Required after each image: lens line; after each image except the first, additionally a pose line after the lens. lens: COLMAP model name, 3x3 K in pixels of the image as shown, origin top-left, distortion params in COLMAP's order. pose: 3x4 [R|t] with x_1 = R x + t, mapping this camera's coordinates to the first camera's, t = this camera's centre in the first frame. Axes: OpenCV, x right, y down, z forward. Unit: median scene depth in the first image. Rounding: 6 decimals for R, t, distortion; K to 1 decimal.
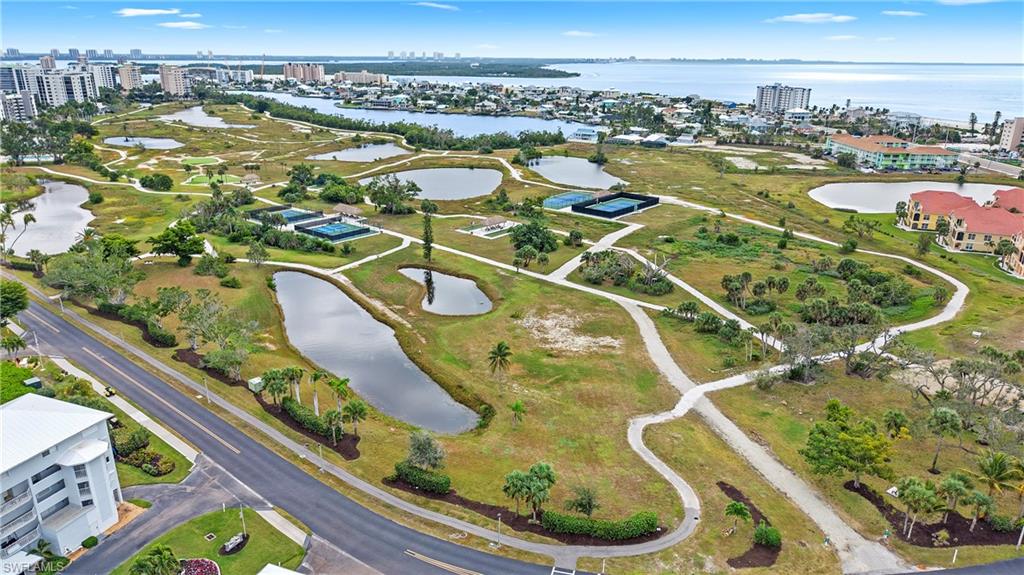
lens RADIAL K [[682.2, 0, 512.0], [0, 682.2, 287.5], [0, 0, 1]] dist [0.003963, -0.000772]
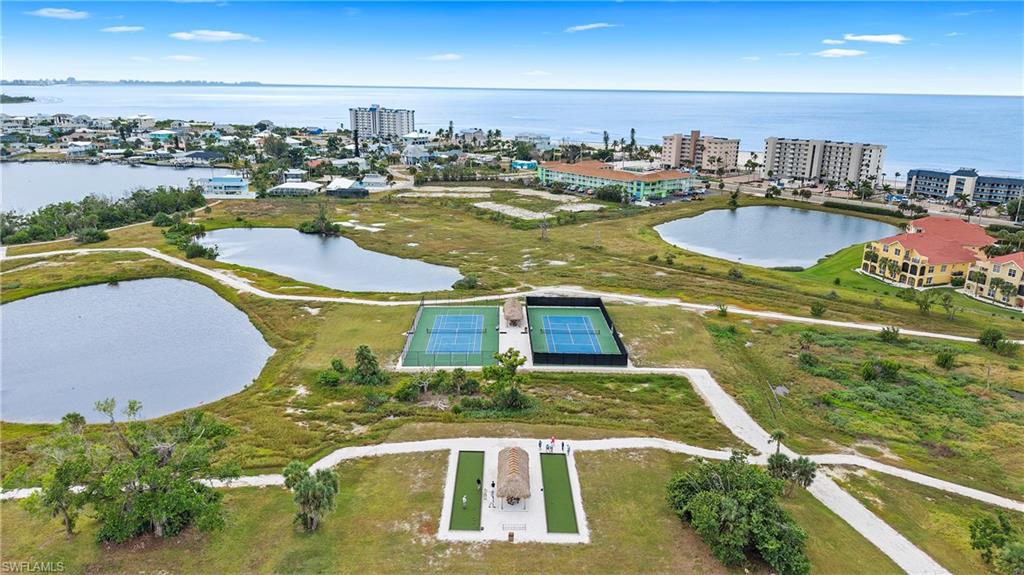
lens RADIAL K [[685.4, 0, 512.0], [0, 685.4, 287.5], [0, 0, 1]] dist [0.005365, -0.004704]
pose [[0.749509, -0.184447, 0.635779, -0.106088], [0.204730, 0.977902, 0.042349, -0.090171], [-0.629541, 0.098422, 0.770709, 0.296103]]
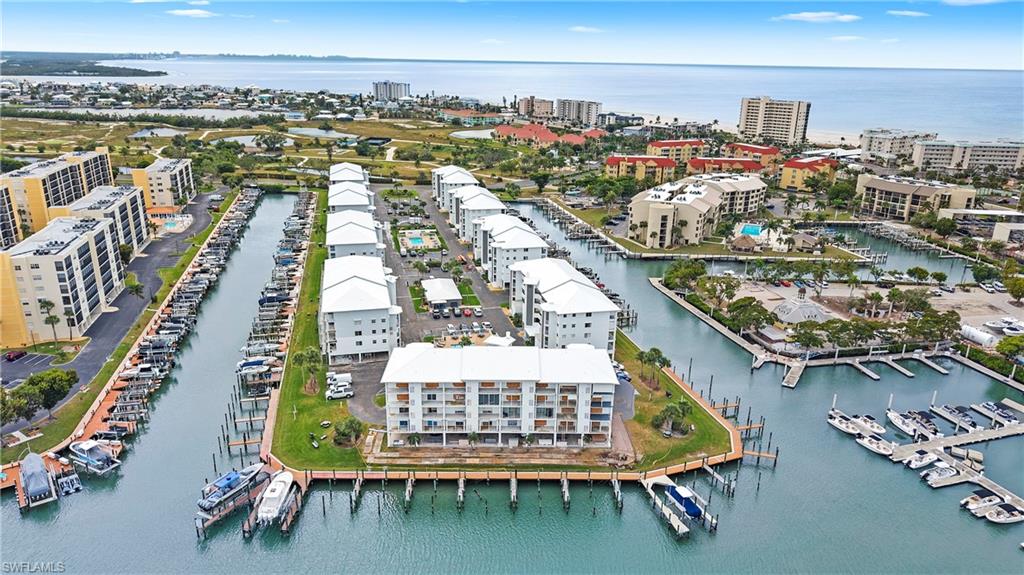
lens RADIAL K [[682.3, 0, 511.8], [0, 682.3, 309.0], [0, 0, 1]] dist [0.006738, -0.003561]
pose [[0.821420, -0.190543, 0.537553, -0.342484], [0.172671, 0.981390, 0.084013, 0.131302], [-0.543558, 0.023809, 0.839034, -0.452372]]
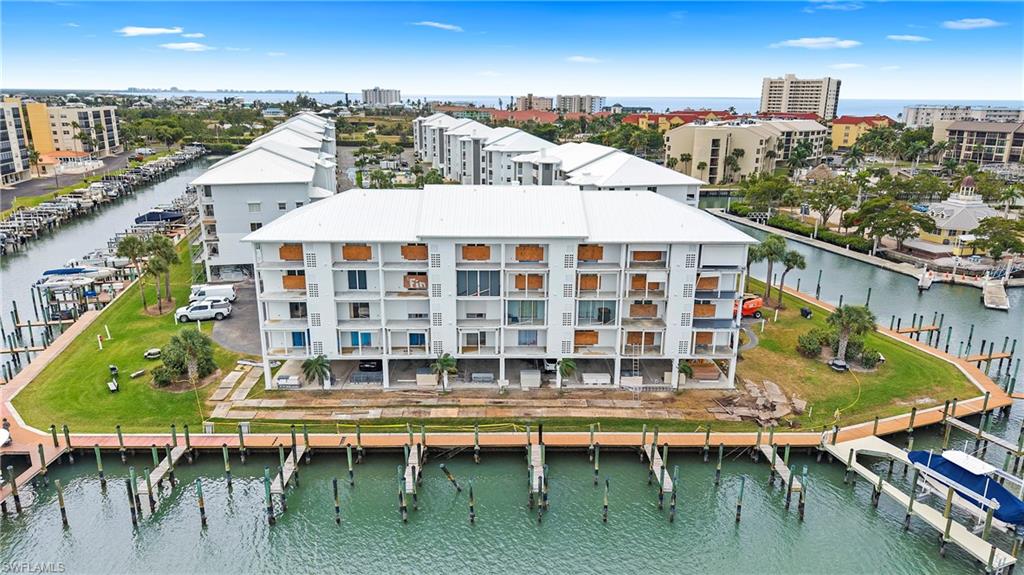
lens RADIAL K [[694.5, 0, 512.0], [0, 694.5, 287.5], [0, 0, 1]] dist [-0.000287, -0.001168]
pose [[0.817386, -0.155979, 0.554572, -0.290175], [0.181107, 0.983416, 0.009660, 0.177803], [-0.546882, 0.092541, 0.832080, -0.353383]]
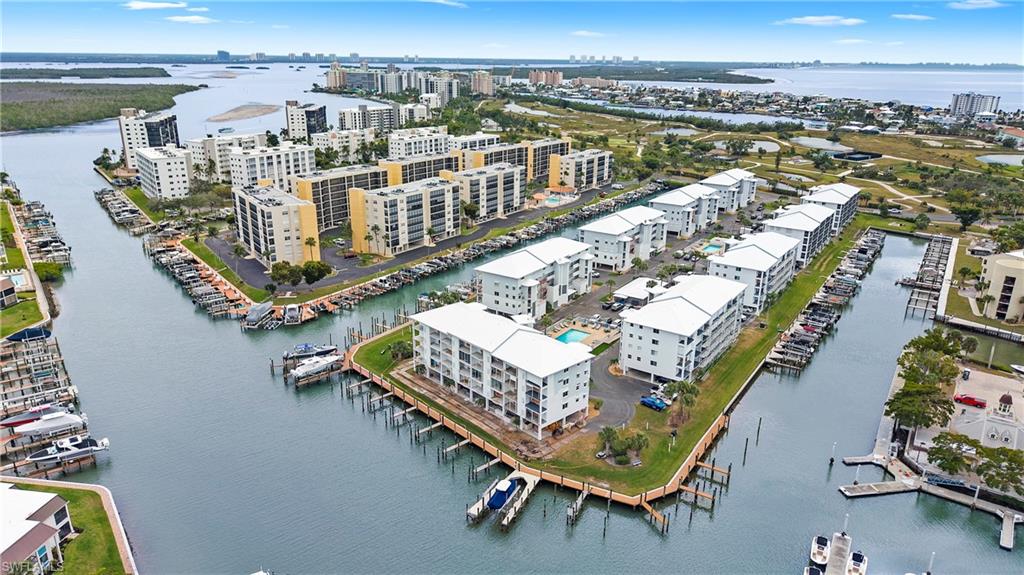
lens RADIAL K [[685.4, 0, 512.0], [0, 685.4, 287.5], [0, 0, 1]] dist [0.005365, -0.004704]
pose [[0.973422, 0.075818, -0.216105, -0.165008], [-0.076814, 0.997038, 0.003798, 0.148763], [0.215753, 0.012902, 0.976363, -0.511058]]
